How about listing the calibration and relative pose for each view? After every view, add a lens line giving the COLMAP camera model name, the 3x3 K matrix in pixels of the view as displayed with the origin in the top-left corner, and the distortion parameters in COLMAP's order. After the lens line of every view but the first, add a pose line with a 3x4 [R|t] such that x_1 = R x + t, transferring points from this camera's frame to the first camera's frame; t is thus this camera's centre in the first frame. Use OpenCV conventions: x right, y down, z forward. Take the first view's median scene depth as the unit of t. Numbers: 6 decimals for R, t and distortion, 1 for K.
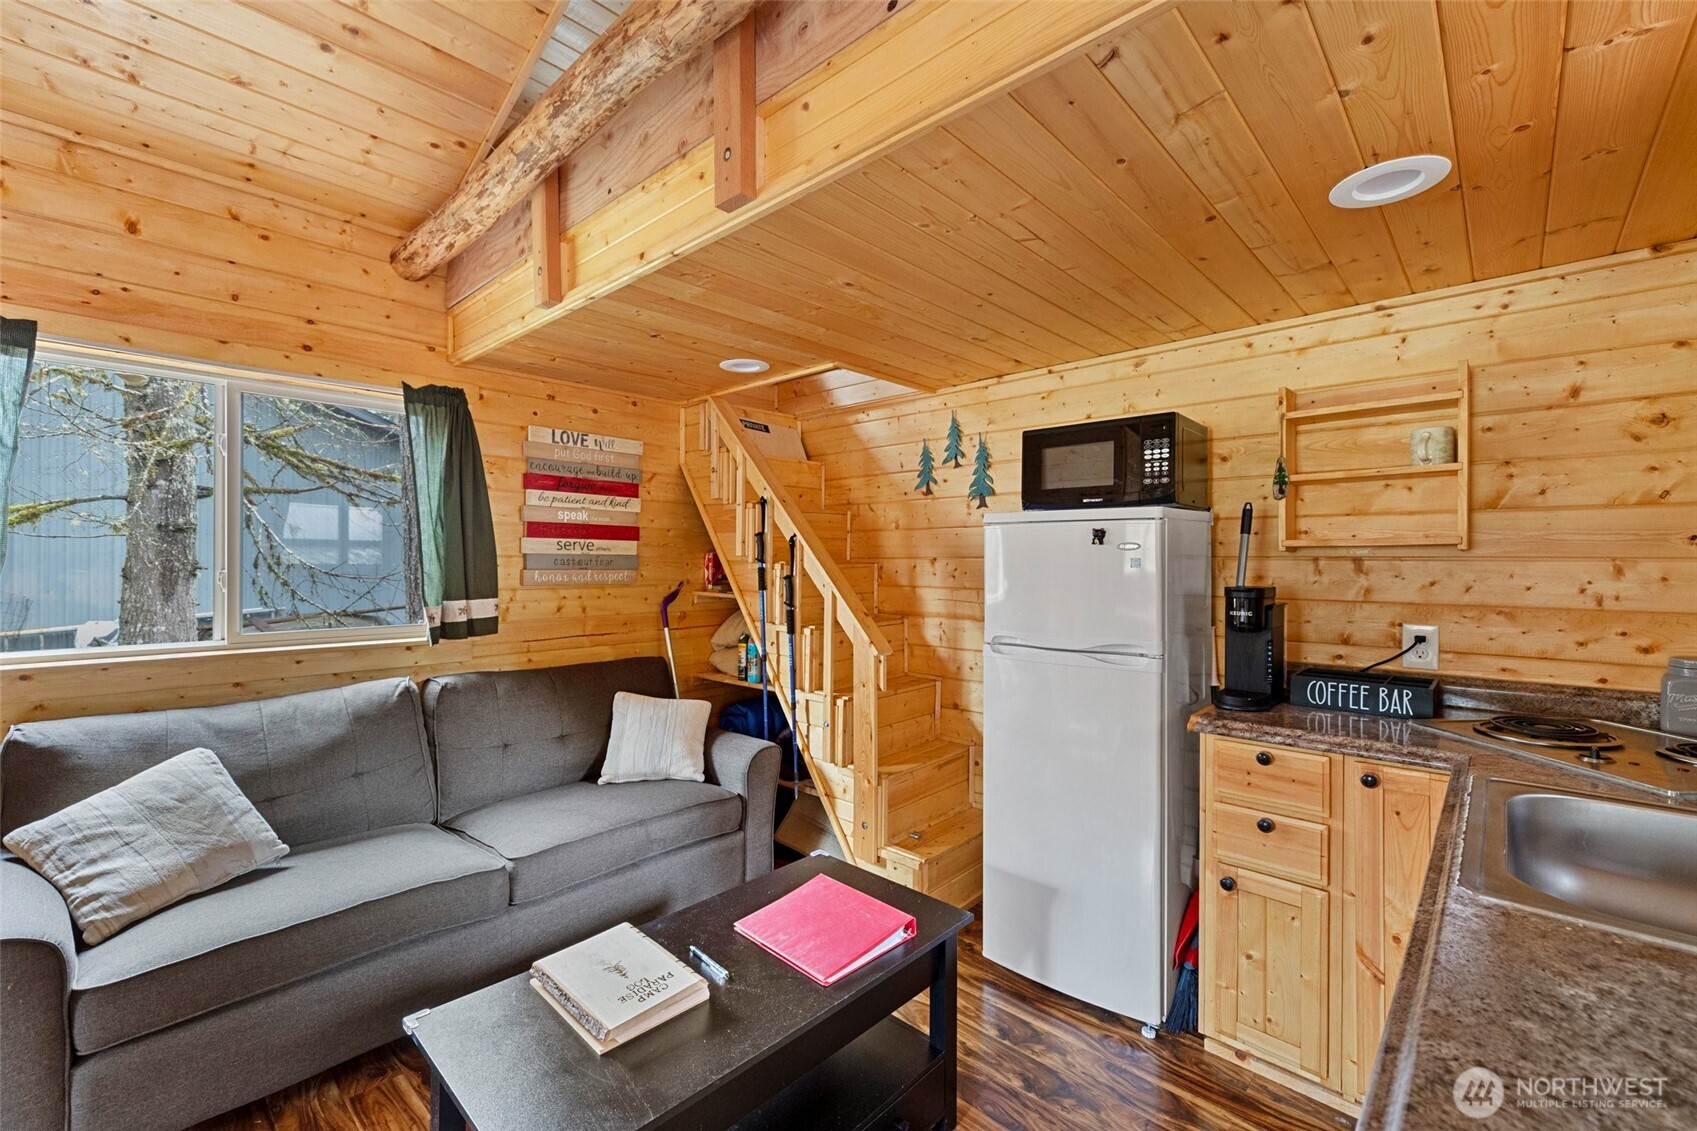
lens RADIAL K [[714.4, 0, 854.3], [0, 714.4, 563.7], [0, 0, 1]] dist [0.002230, -0.000383]
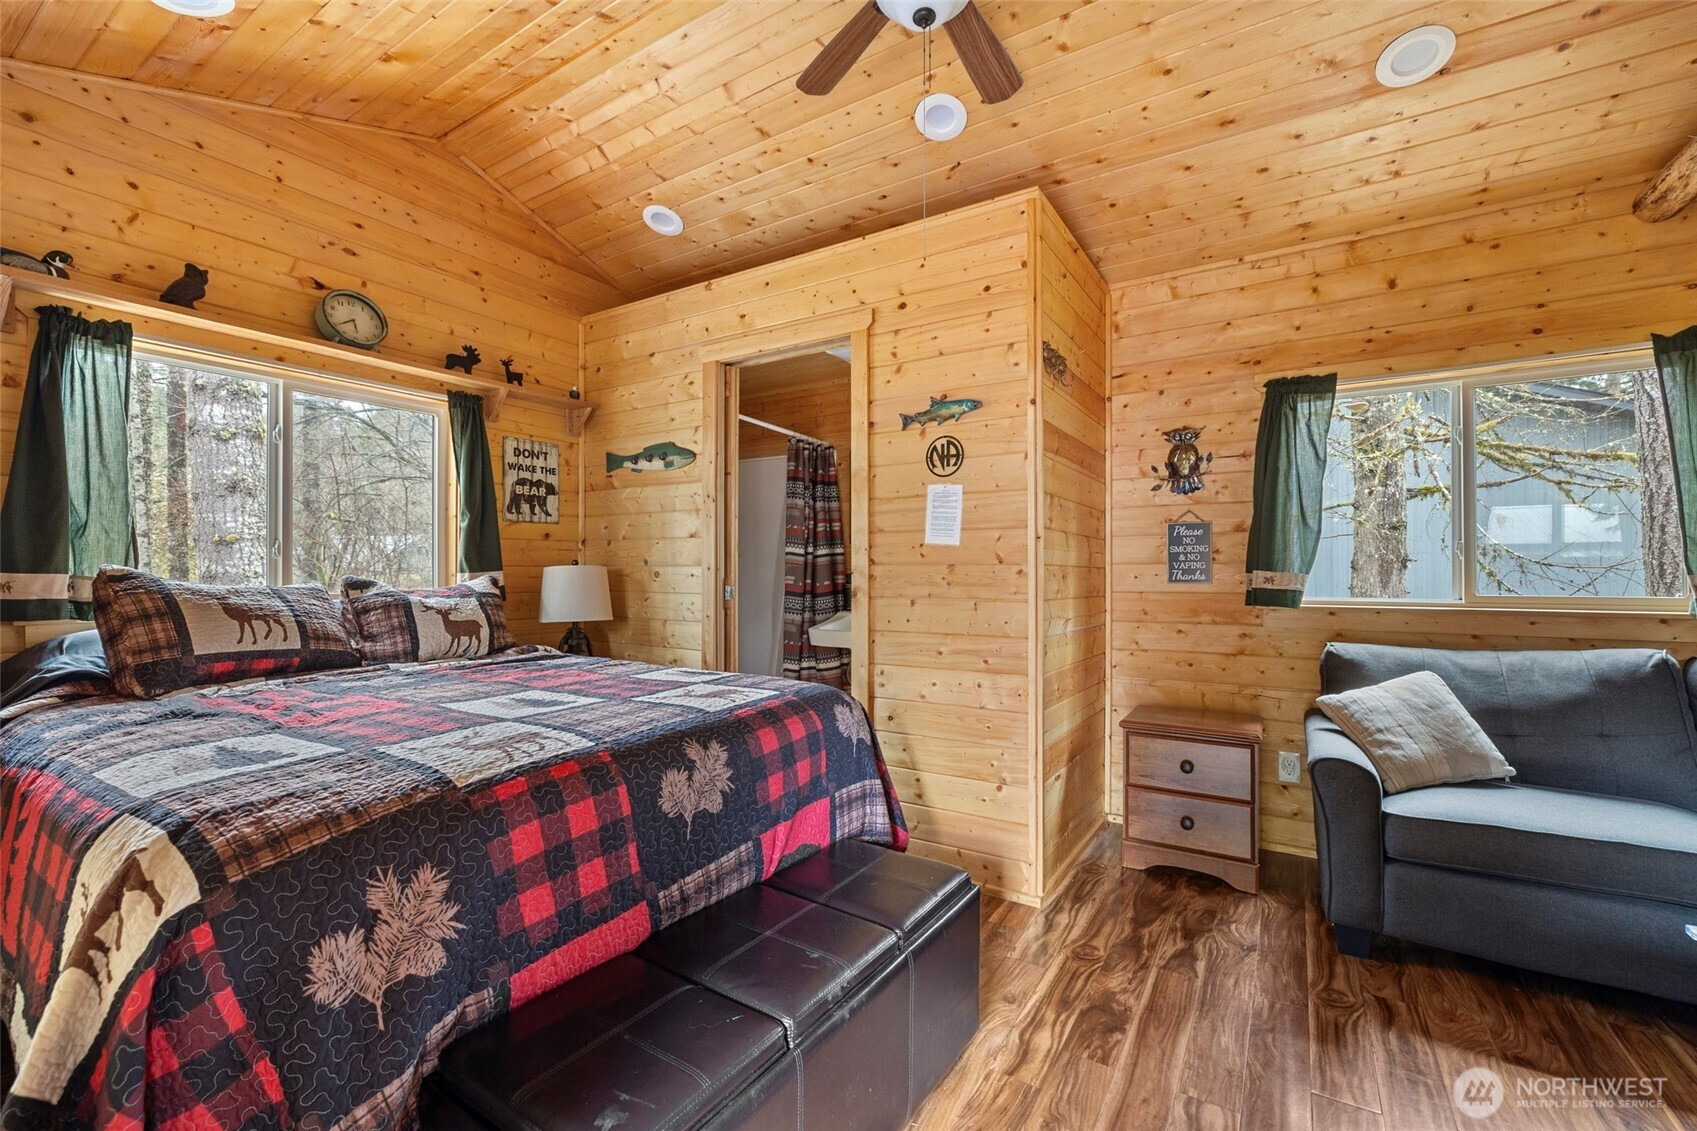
lens RADIAL K [[714.4, 0, 837.3], [0, 714.4, 565.7], [0, 0, 1]] dist [0.002230, -0.000383]
pose [[0.175965, -0.011616, -0.984328, 0.069957], [0.001125, 0.999932, -0.011599, 0.041756], [0.984396, 0.000933, 0.175966, -0.151427]]
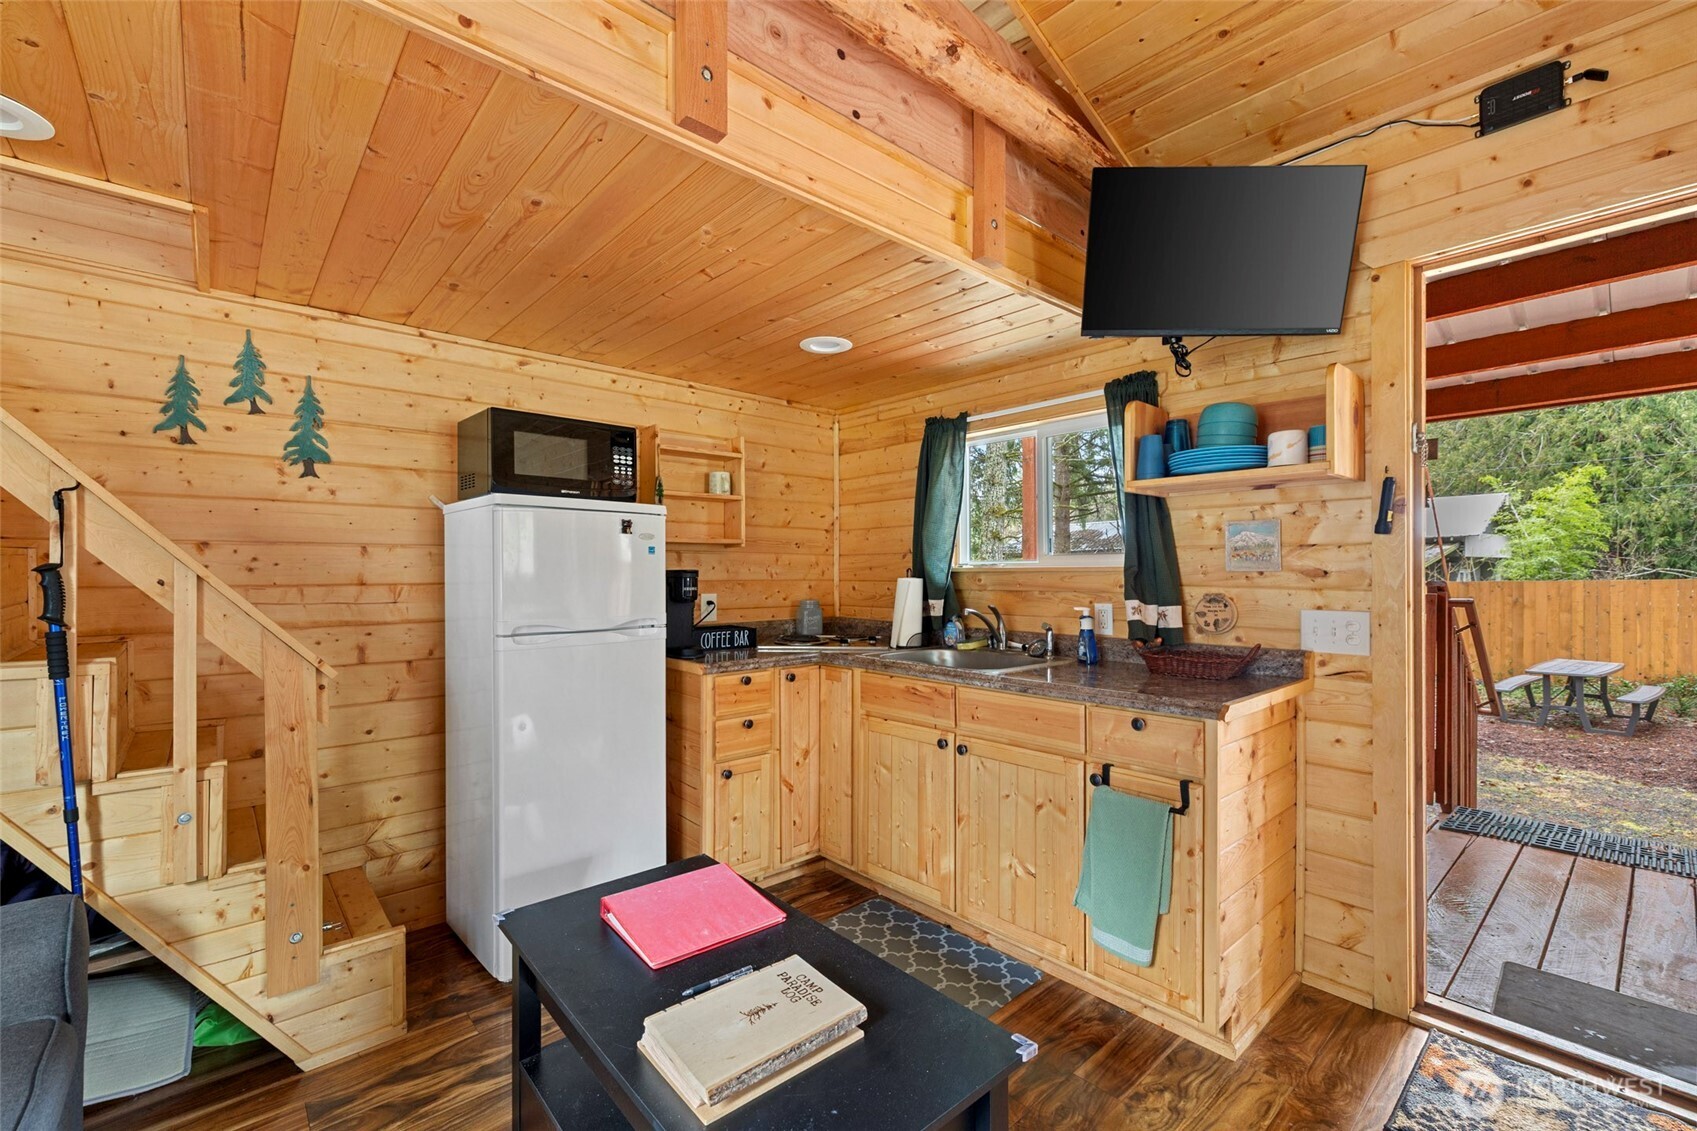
lens RADIAL K [[714.4, 0, 853.4], [0, 714.4, 575.3], [0, 0, 1]] dist [0.002230, -0.000383]
pose [[0.089486, -0.009004, 0.995947, -0.762523], [0.006898, 0.999941, 0.008420, 0.032800], [-0.995964, 0.006116, 0.089543, 0.536833]]
